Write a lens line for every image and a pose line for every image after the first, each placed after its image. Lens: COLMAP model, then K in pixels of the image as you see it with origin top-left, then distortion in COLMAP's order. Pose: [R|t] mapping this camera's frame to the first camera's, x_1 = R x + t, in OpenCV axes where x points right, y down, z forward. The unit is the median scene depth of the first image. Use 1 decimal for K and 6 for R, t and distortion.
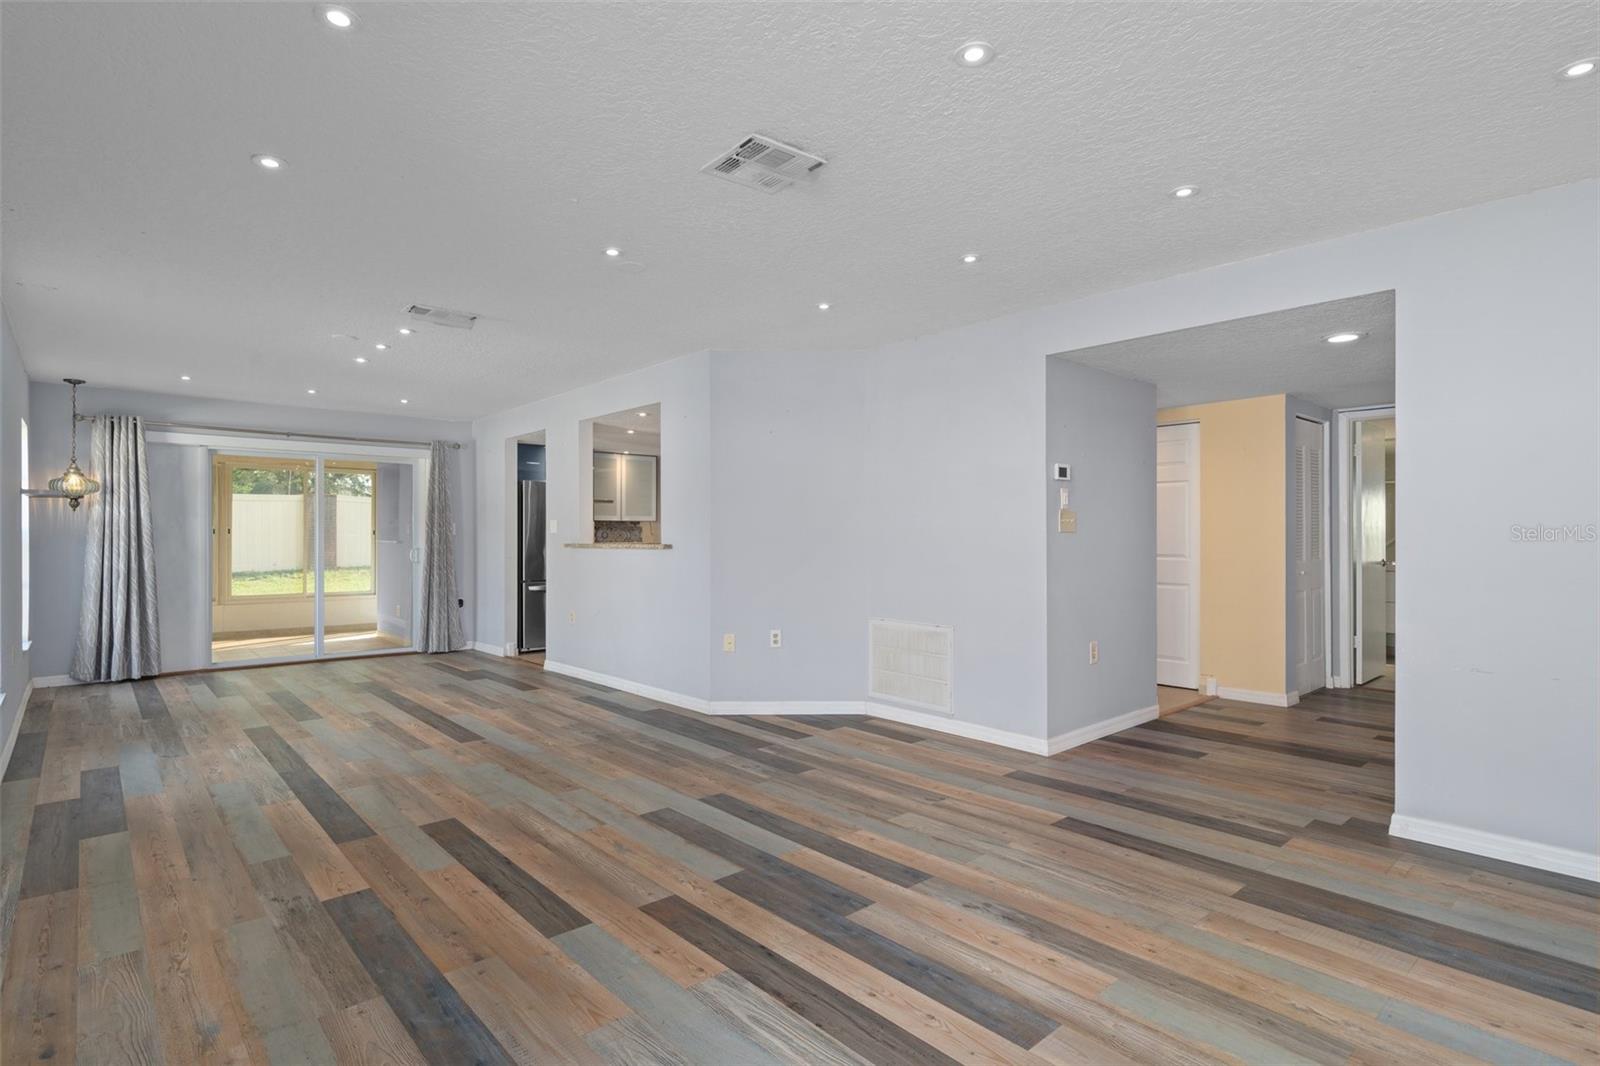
lens RADIAL K [[793.7, 0, 795.4], [0, 793.7, 526.5], [0, 0, 1]] dist [0.001403, 0.001325]
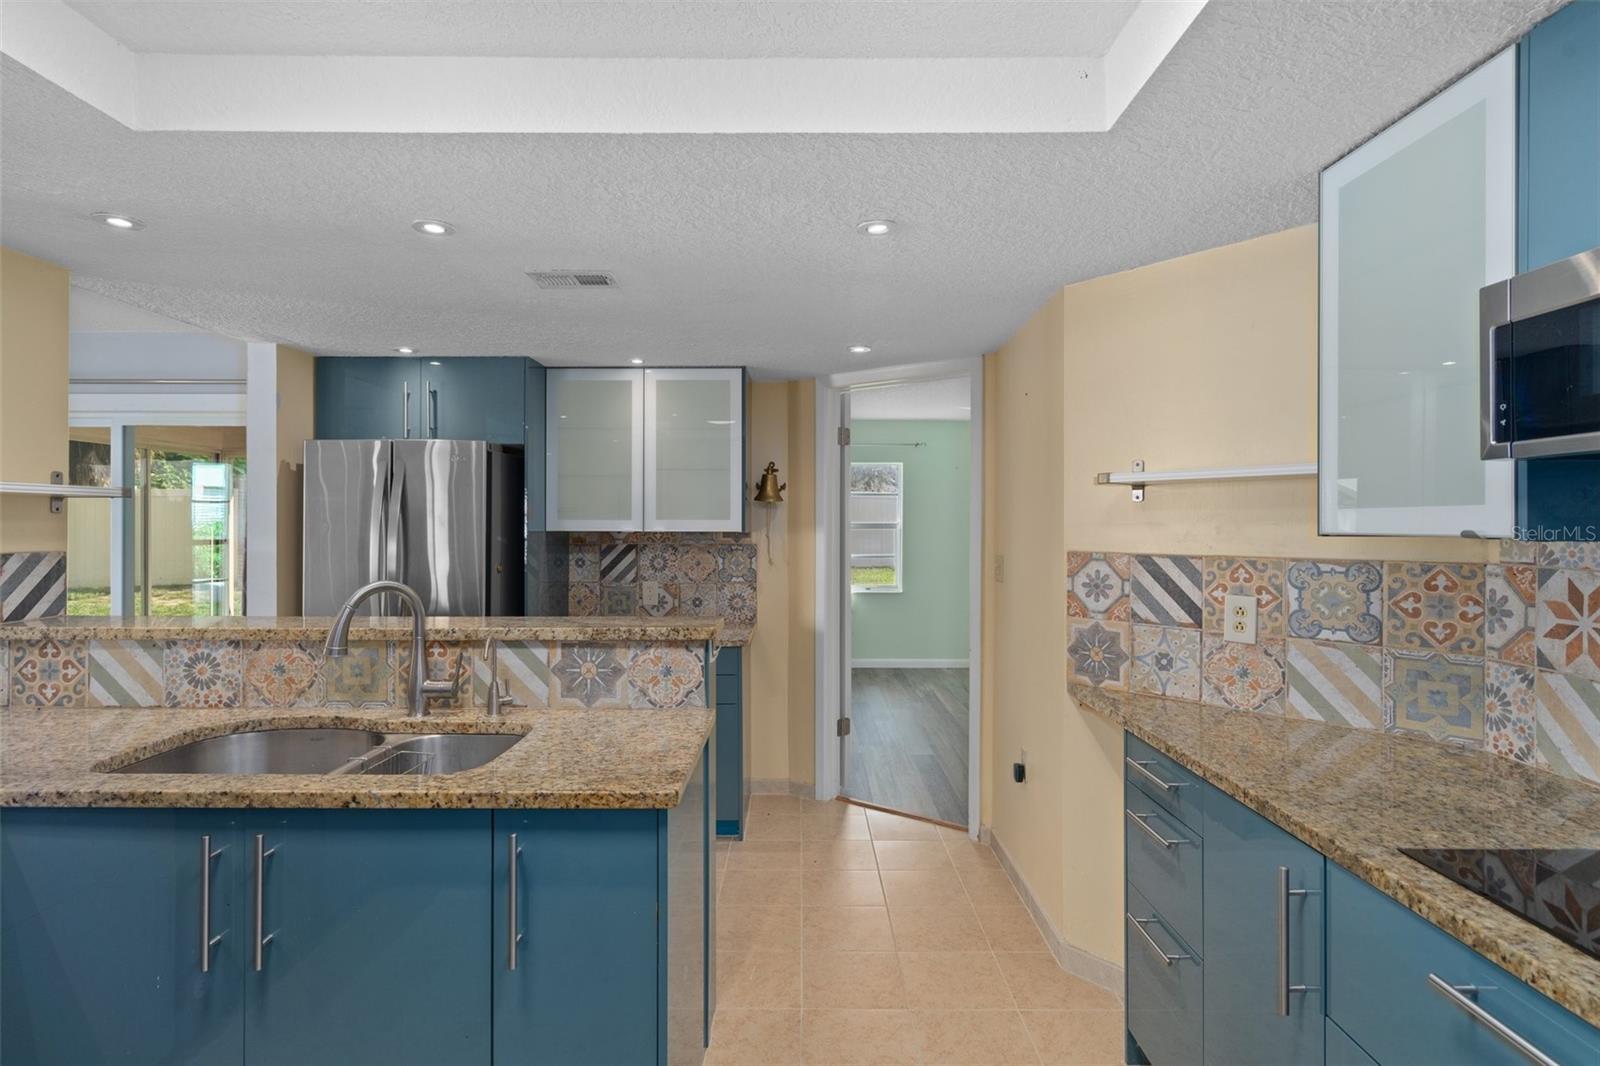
lens RADIAL K [[799.8, 0, 793.2], [0, 799.8, 527.6], [0, 0, 1]] dist [0.001609, 0.000926]
pose [[0.742550, 0.004291, -0.669777, 0.320657], [0.006434, 0.999888, 0.013539, -0.041418], [0.669760, -0.014363, 0.742439, 2.135546]]
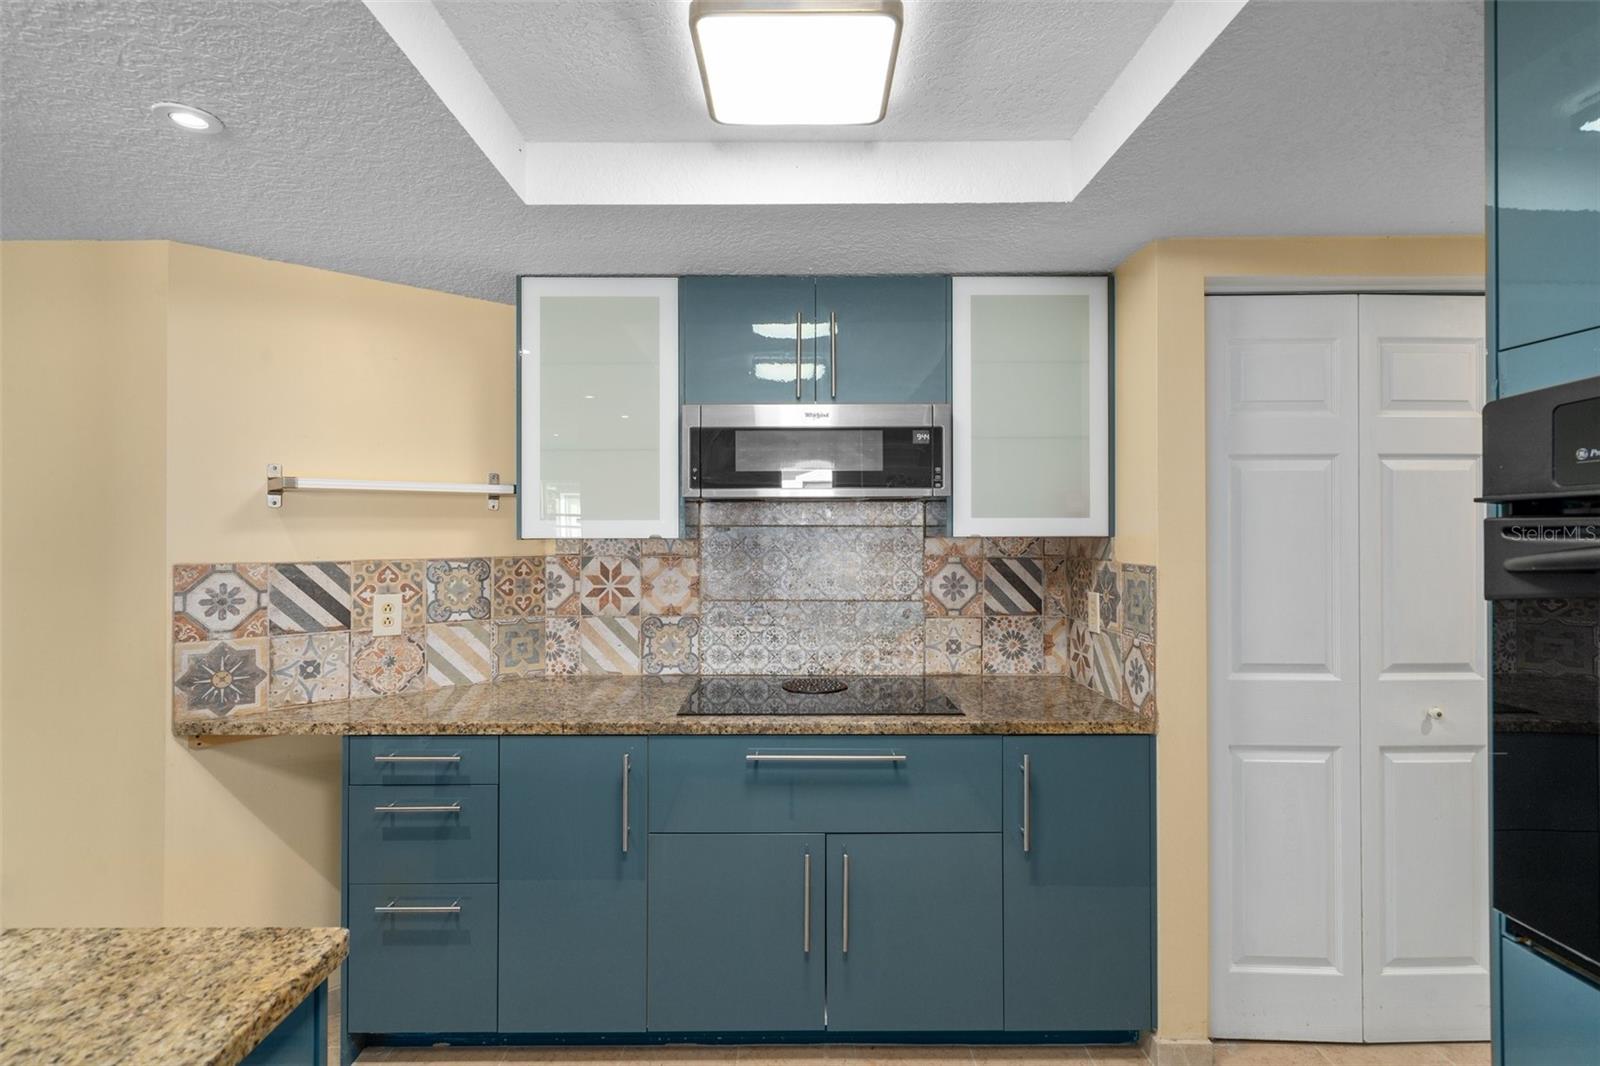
lens RADIAL K [[793.7, 0, 795.4], [0, 793.7, 526.5], [0, 0, 1]] dist [0.001403, 0.001325]
pose [[0.656009, 0.004113, 0.754742, -0.157186], [-0.008648, 0.999960, 0.002068, -0.042118], [-0.754703, -0.007883, 0.656019, 2.097504]]
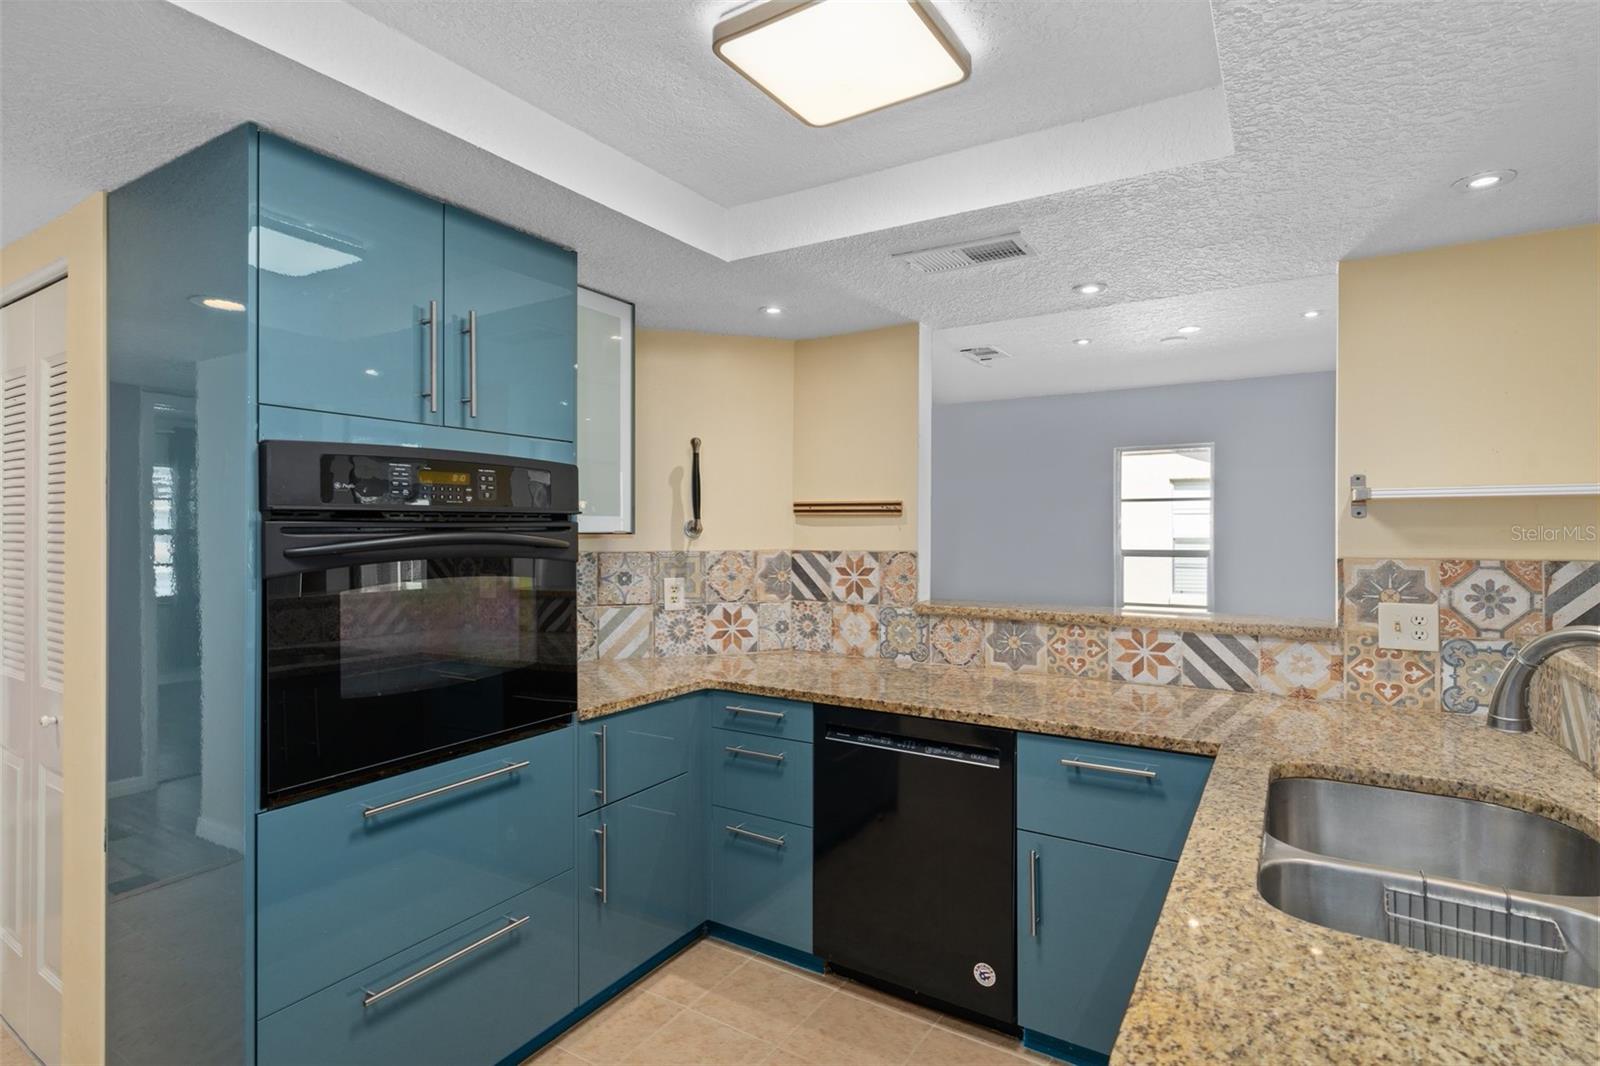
lens RADIAL K [[783.8, 0, 789.8], [0, 783.8, 527.3], [0, 0, 1]] dist [-0.003702, 0.007235]
pose [[-0.958651, 0.002357, -0.284575, 0.113494], [0.006698, 0.999876, -0.014282, -0.035391], [0.284505, -0.015597, -0.958548, 2.618656]]
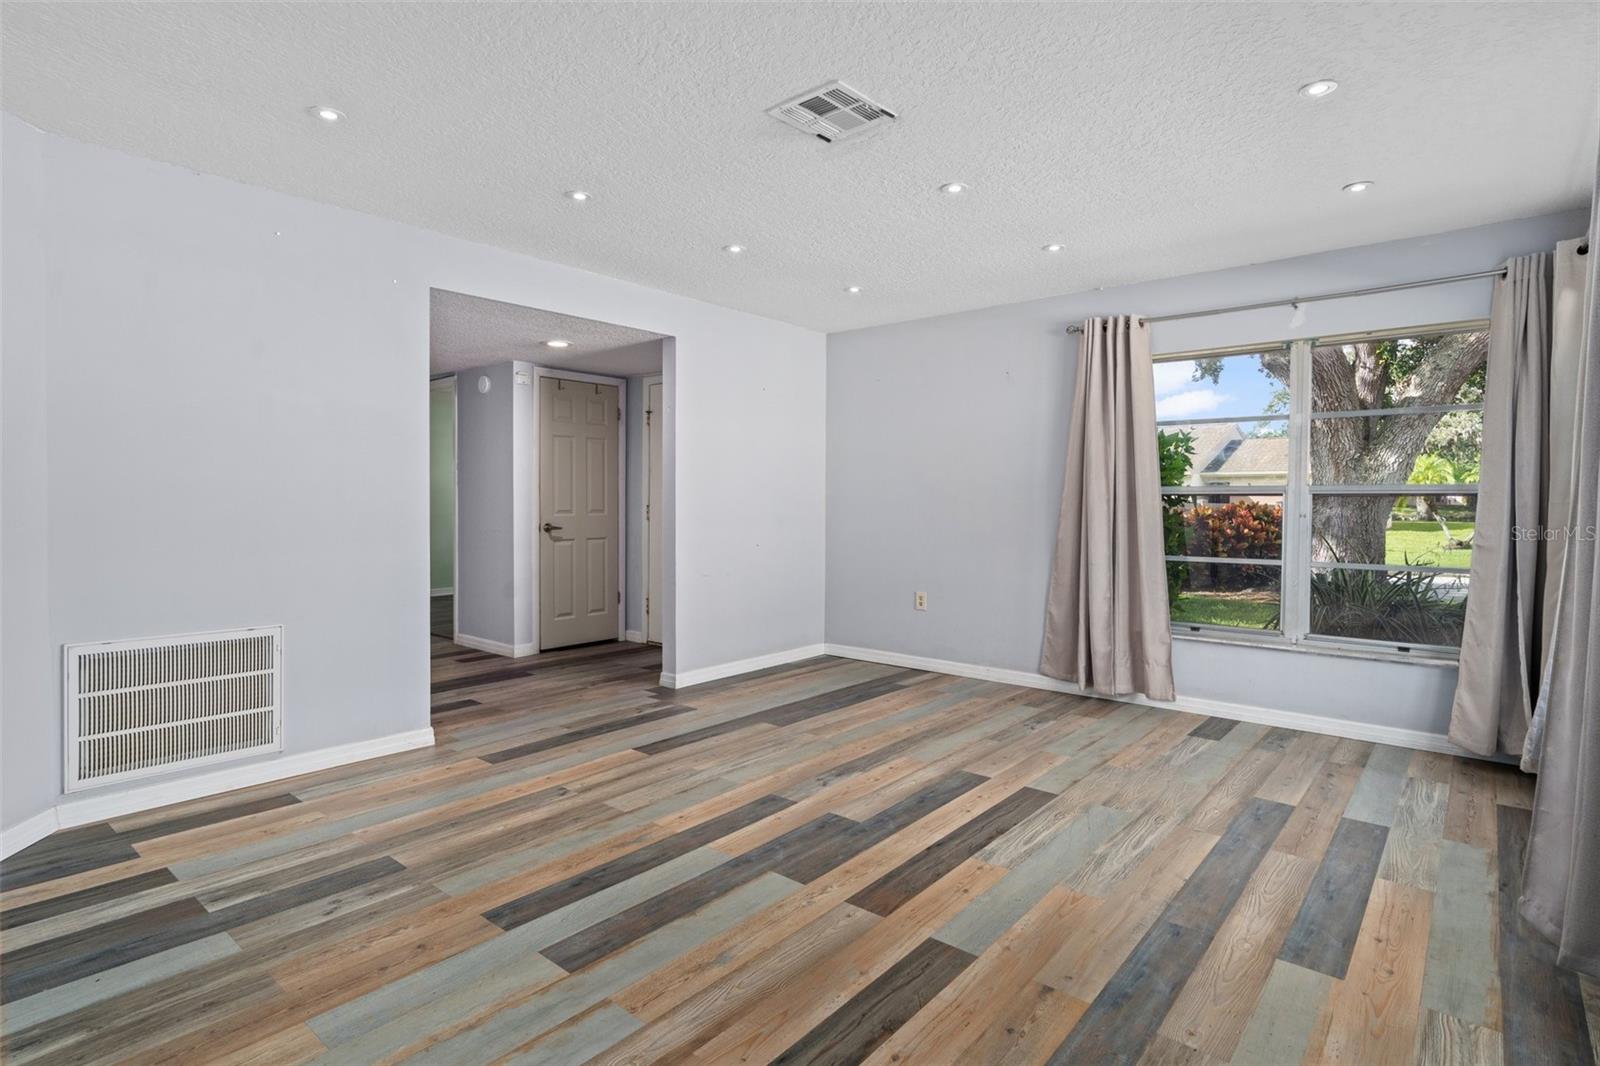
lens RADIAL K [[819.5, 0, 798.0], [0, 819.5, 518.6], [0, 0, 1]] dist [0.000670, 0.000902]
pose [[-0.142255, -0.023504, 0.989551, -0.844276], [-0.017225, 0.999625, 0.021267, 0.014342], [-0.989680, -0.014020, -0.142606, 0.964201]]
